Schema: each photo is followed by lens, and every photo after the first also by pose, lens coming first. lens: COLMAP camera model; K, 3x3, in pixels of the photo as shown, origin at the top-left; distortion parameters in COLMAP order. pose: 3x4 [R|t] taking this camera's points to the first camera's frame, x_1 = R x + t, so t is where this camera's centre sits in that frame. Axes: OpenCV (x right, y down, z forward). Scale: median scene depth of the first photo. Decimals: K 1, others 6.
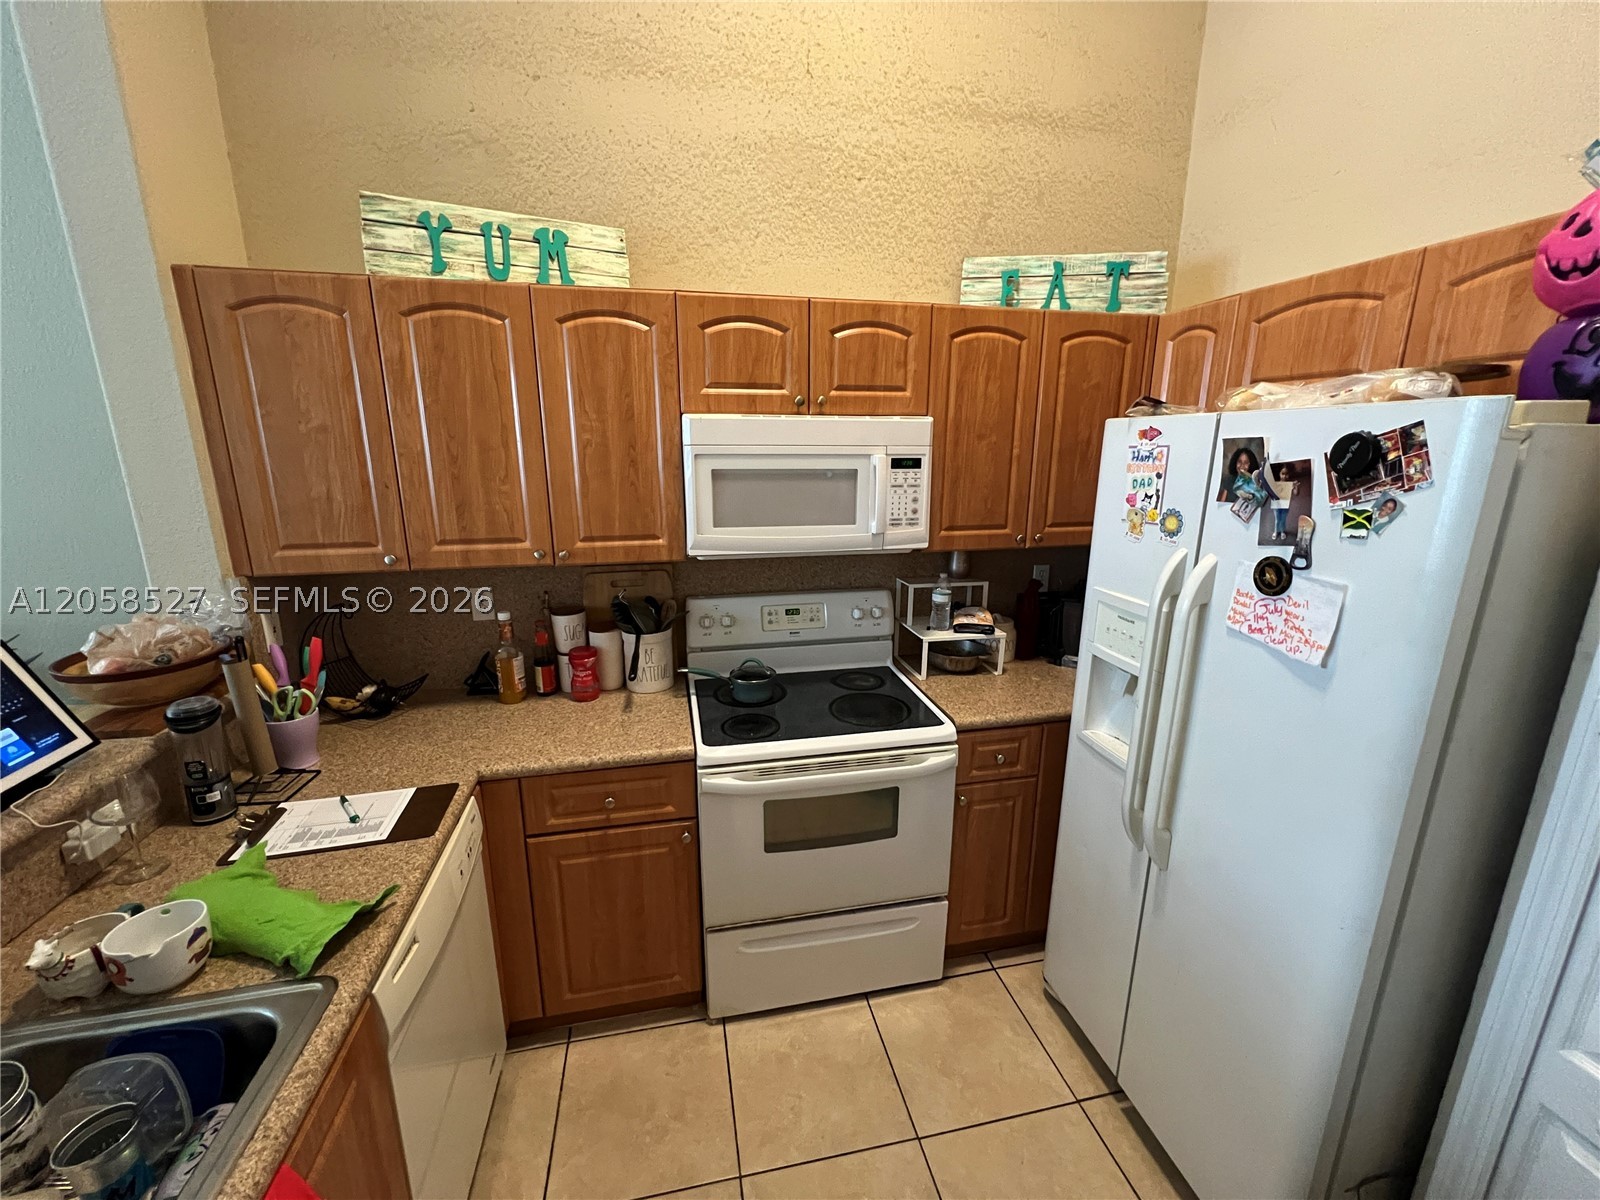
lens RADIAL K [[639.7, 0, 795.5], [0, 639.7, 600.9], [0, 0, 1]] dist [-0.002758, 0.001481]
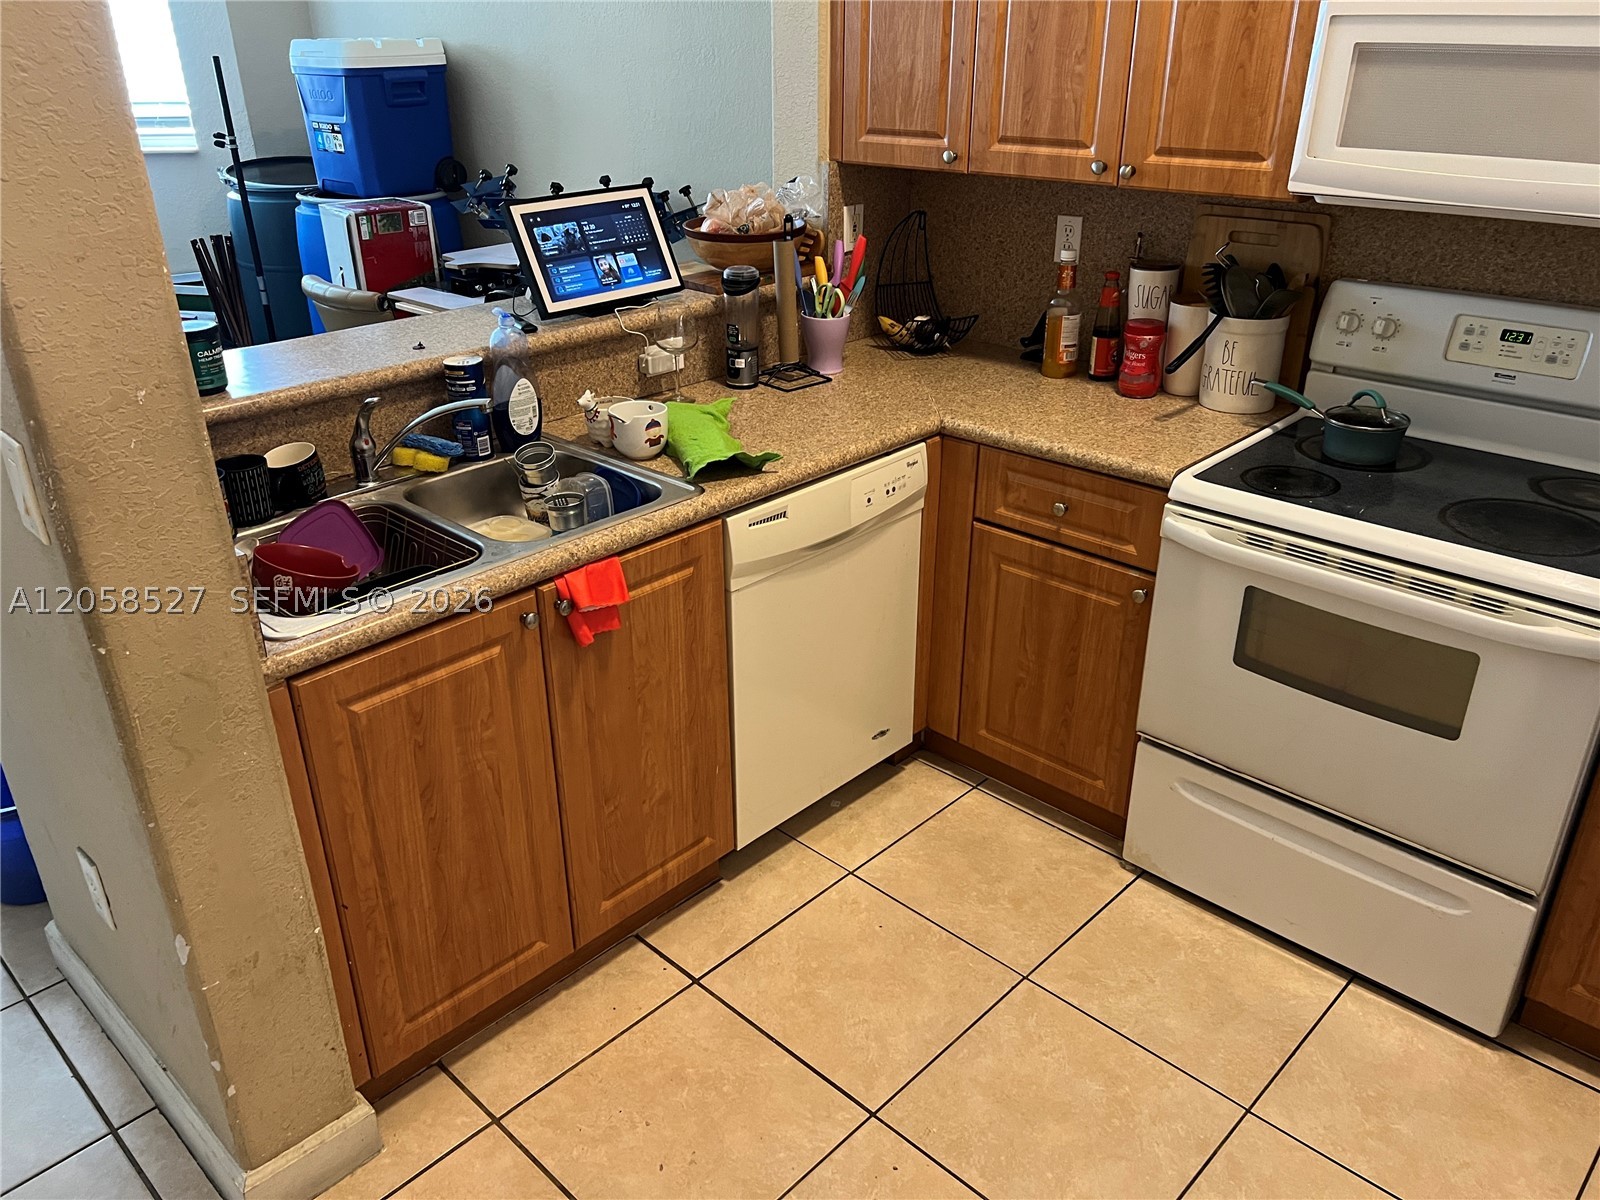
lens RADIAL K [[1226.2, 0, 792.0], [0, 1226.2, 603.2], [0, 0, 1]] dist [0.046047, -0.044990]
pose [[0.560866, 0.351187, -0.749731, 0.635613], [-0.187085, 0.935912, 0.298441, 0.037591], [0.806492, -0.027122, 0.590623, -0.127787]]
